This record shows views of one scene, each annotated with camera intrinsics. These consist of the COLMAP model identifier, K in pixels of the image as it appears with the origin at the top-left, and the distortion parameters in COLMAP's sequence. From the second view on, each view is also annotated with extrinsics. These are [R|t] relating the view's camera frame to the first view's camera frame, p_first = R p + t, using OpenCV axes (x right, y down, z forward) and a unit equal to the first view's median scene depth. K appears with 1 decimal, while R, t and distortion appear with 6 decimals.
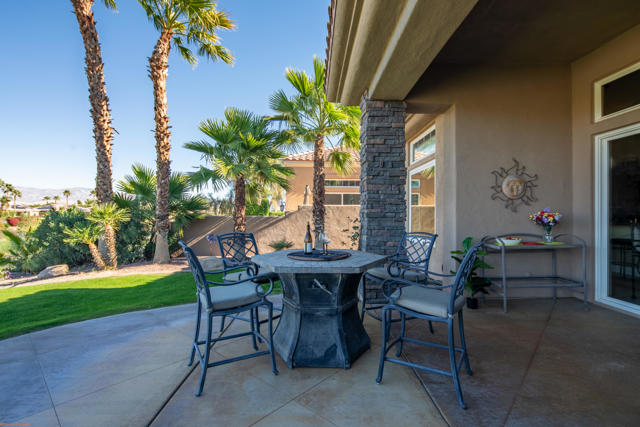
lens RADIAL K [[314.5, 0, 328.0], [0, 314.5, 214.2], [0, 0, 1]] dist [0.002070, -0.003477]
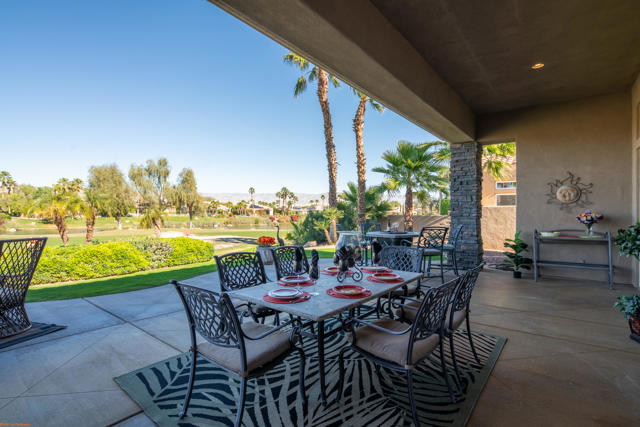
lens RADIAL K [[314.5, 0, 322.6], [0, 314.5, 211.1], [0, 0, 1]] dist [0.002070, -0.003477]
pose [[0.767934, -0.002641, -0.640523, 0.355727], [-0.002020, 0.999977, -0.006544, -0.002032], [0.640525, 0.006319, 0.767911, -0.364204]]
